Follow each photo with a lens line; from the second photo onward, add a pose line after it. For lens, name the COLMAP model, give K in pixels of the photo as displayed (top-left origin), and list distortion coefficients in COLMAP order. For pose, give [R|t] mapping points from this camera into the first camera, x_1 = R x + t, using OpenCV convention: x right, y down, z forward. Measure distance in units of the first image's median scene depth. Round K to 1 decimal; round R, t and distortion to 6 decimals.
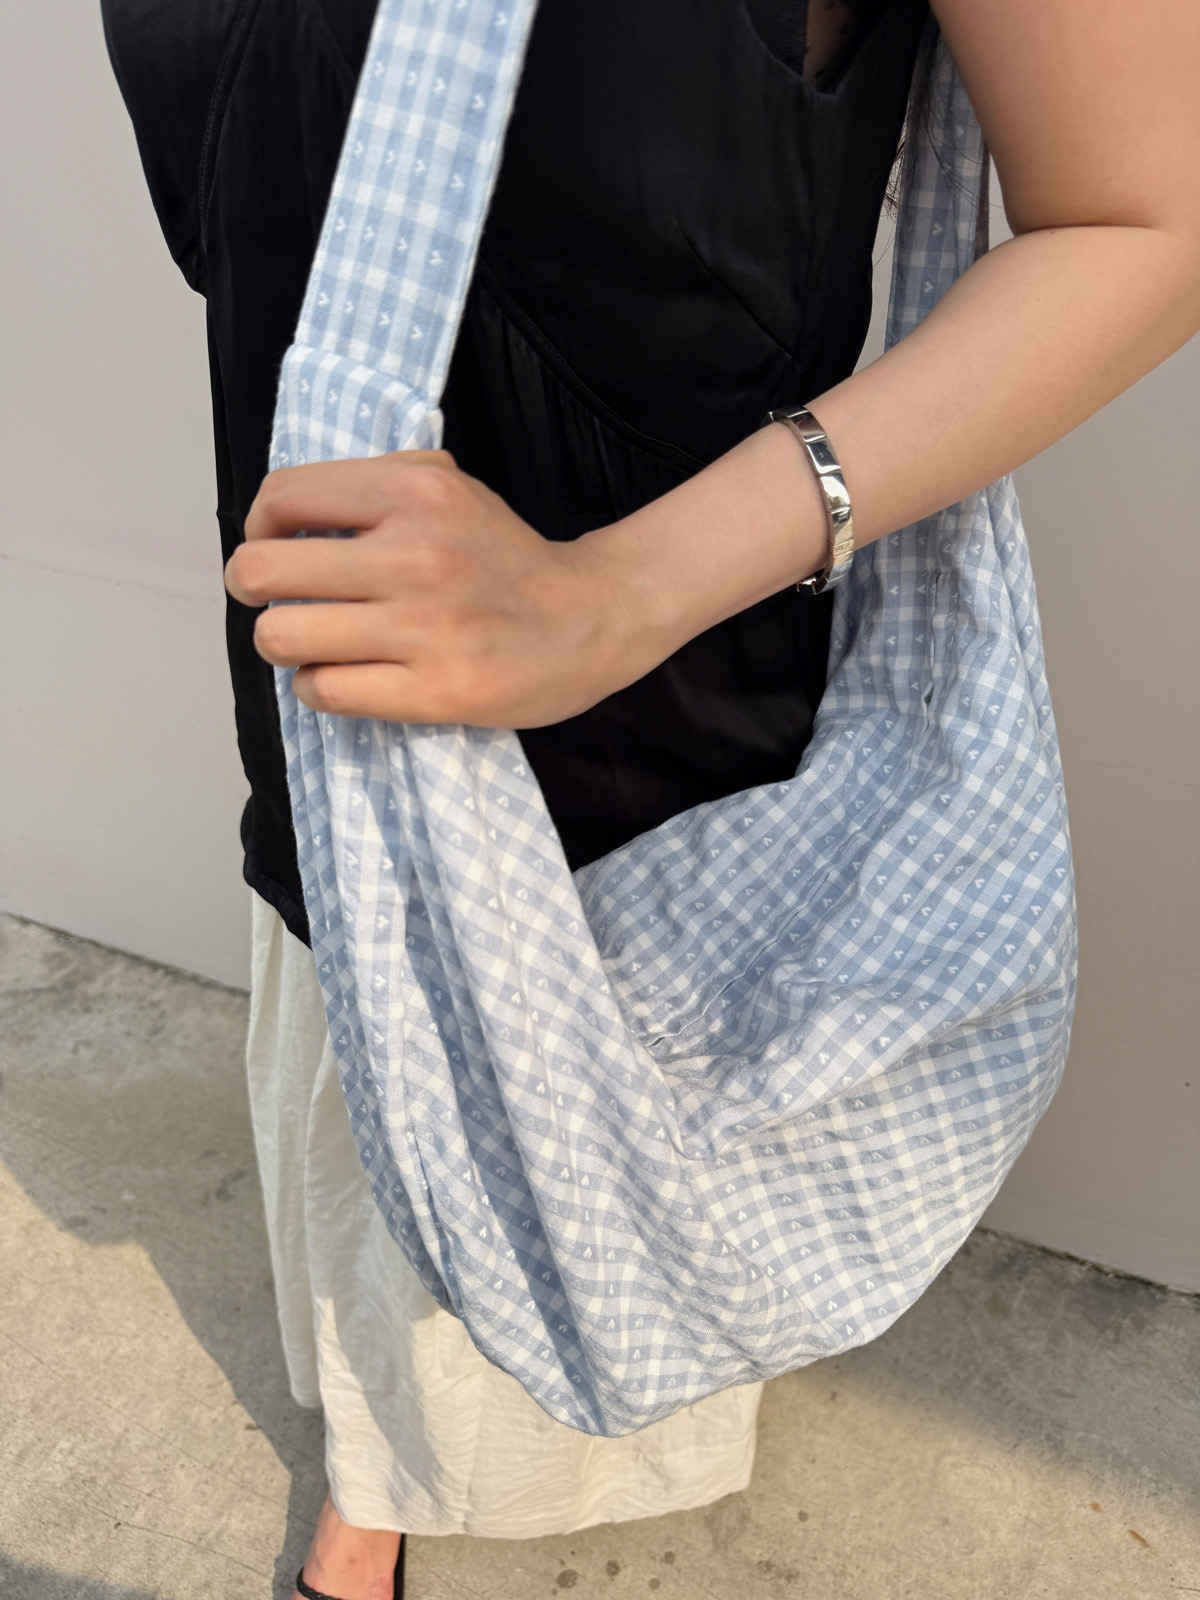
lens RADIAL K [[1189.0, 0, 587.0], [0, 1189.0, 794.1], [0, 0, 1]] dist [-0.001050, -0.012192]
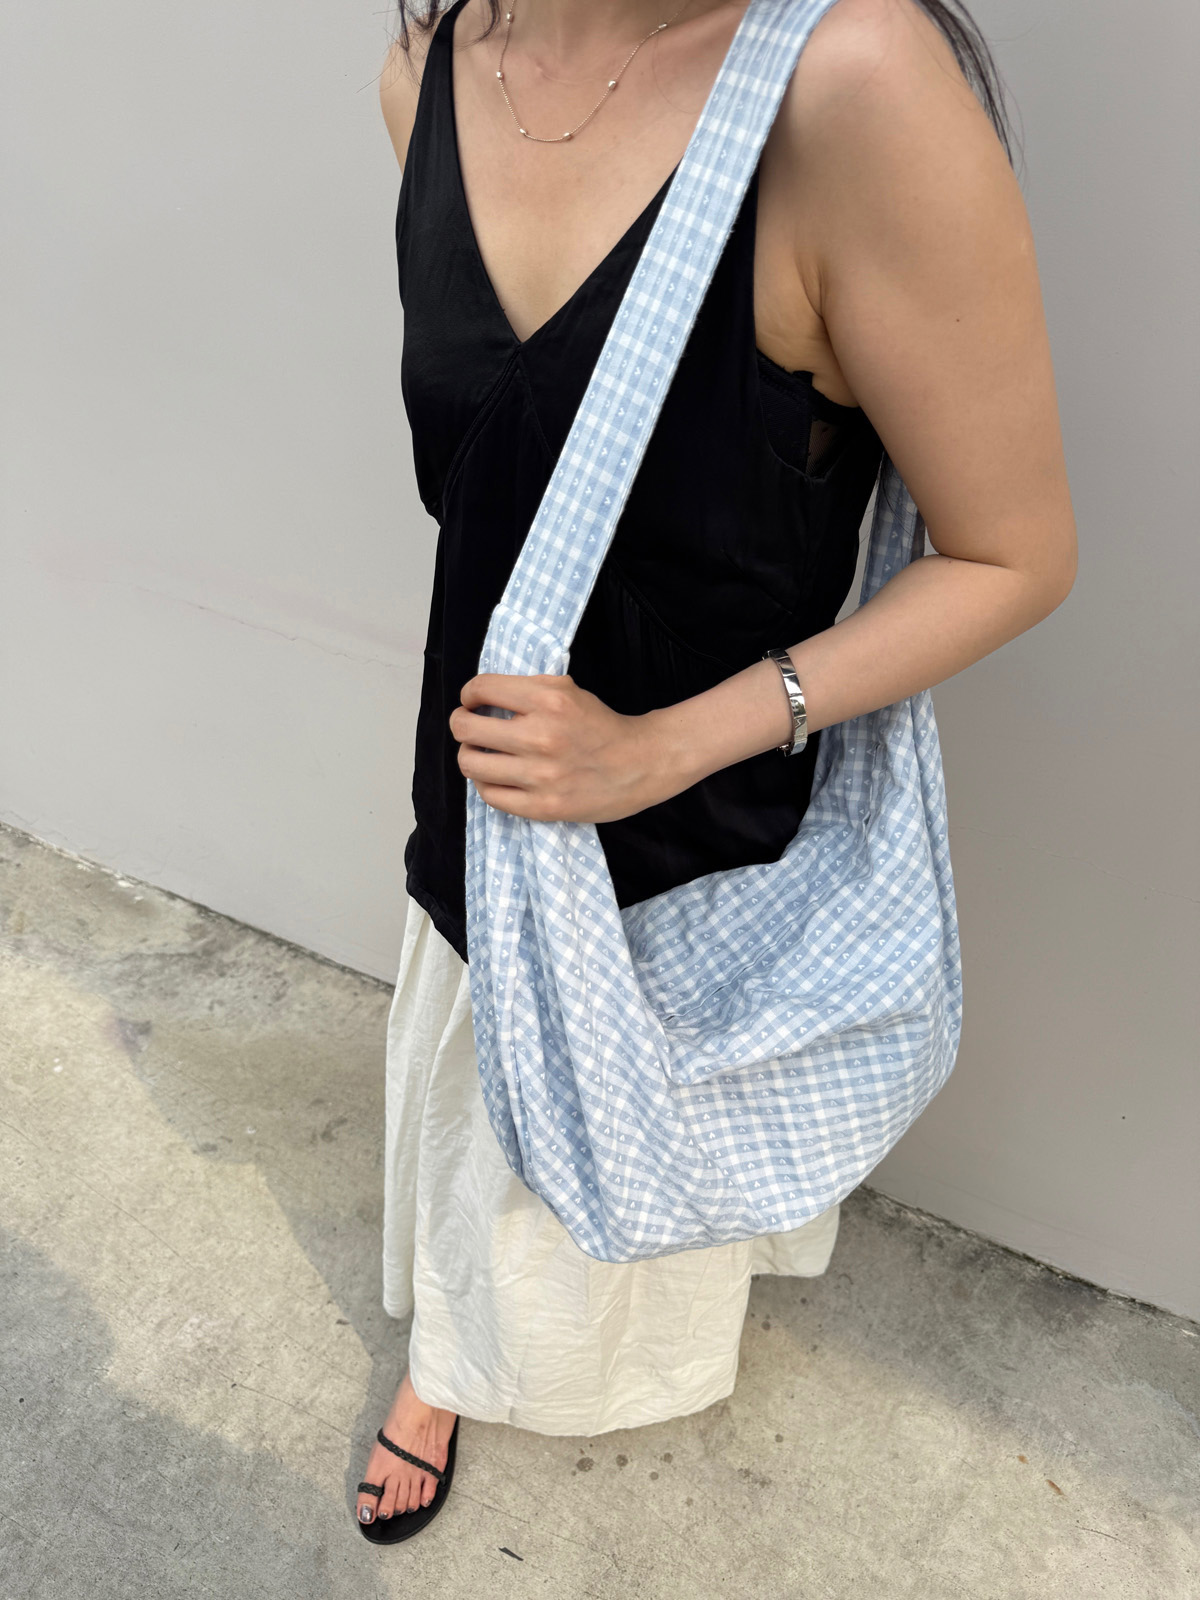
lens RADIAL K [[1189.0, 0, 609.6], [0, 1189.0, 797.0], [0, 0, 1]] dist [-0.001050, -0.012192]
pose [[0.994729, 0.084703, -0.057786, 0.022068], [-0.085181, 0.996348, -0.005859, -0.032346], [0.057079, 0.010751, 0.998312, -0.252608]]
